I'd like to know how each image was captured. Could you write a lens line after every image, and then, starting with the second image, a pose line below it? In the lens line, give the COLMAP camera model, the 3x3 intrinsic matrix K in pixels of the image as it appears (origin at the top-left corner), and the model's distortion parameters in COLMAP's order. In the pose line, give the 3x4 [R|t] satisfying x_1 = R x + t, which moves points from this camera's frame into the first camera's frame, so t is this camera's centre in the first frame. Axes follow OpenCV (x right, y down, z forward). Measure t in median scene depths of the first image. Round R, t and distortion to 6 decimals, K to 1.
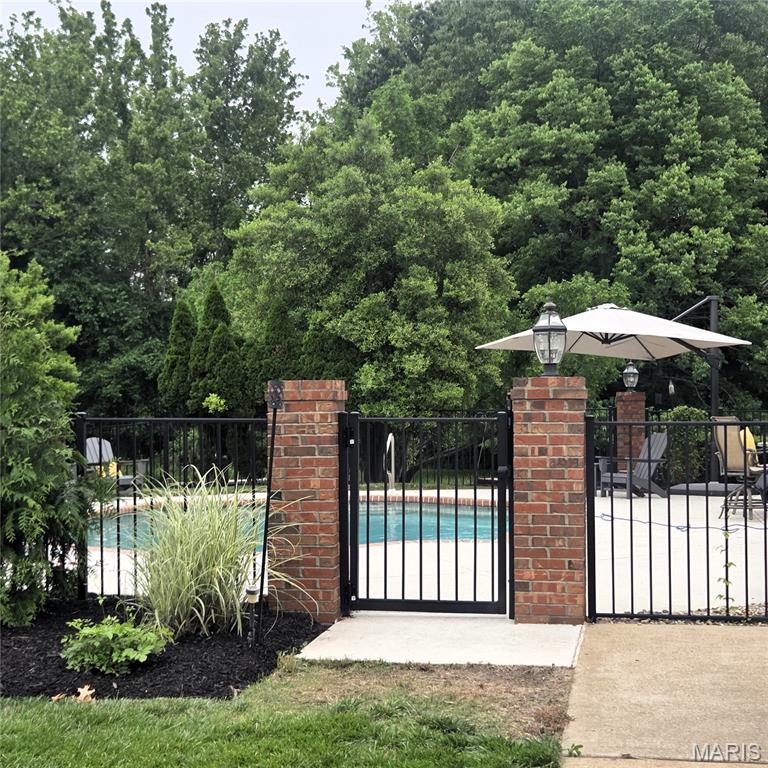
lens RADIAL K [[1337.1, 0, 384.0], [0, 1337.1, 384.0], [0, 0, 1]] dist [0.026380, -0.010306]
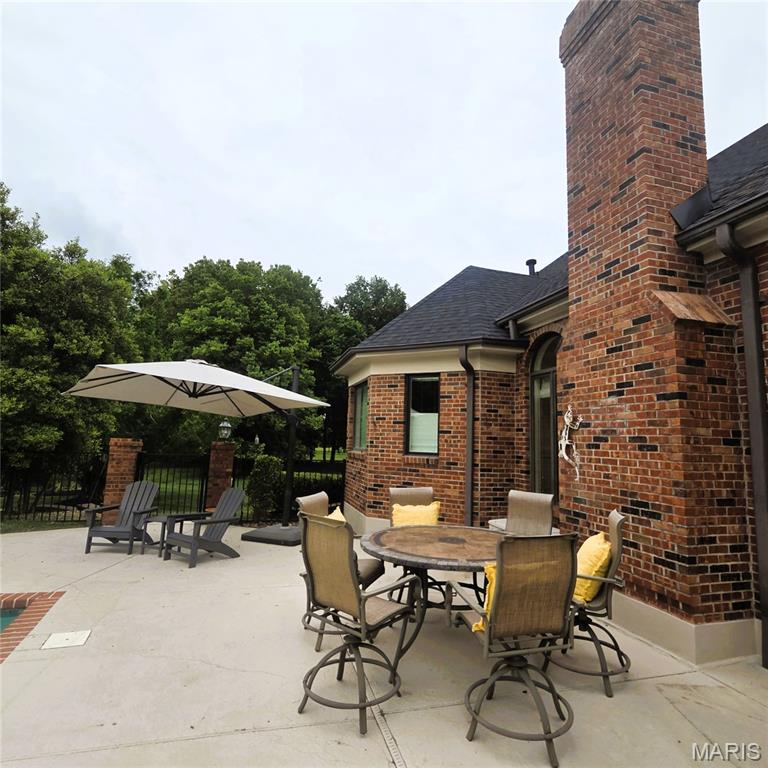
lens RADIAL K [[450.7, 0, 384.0], [0, 450.7, 384.0], [0, 0, 1]] dist [-0.000150, -0.000137]
pose [[0.893525, 0.095288, 0.438785, 0.046133], [-0.048709, 0.992026, -0.116243, -0.002210], [-0.446363, 0.082494, 0.891042, 0.199124]]
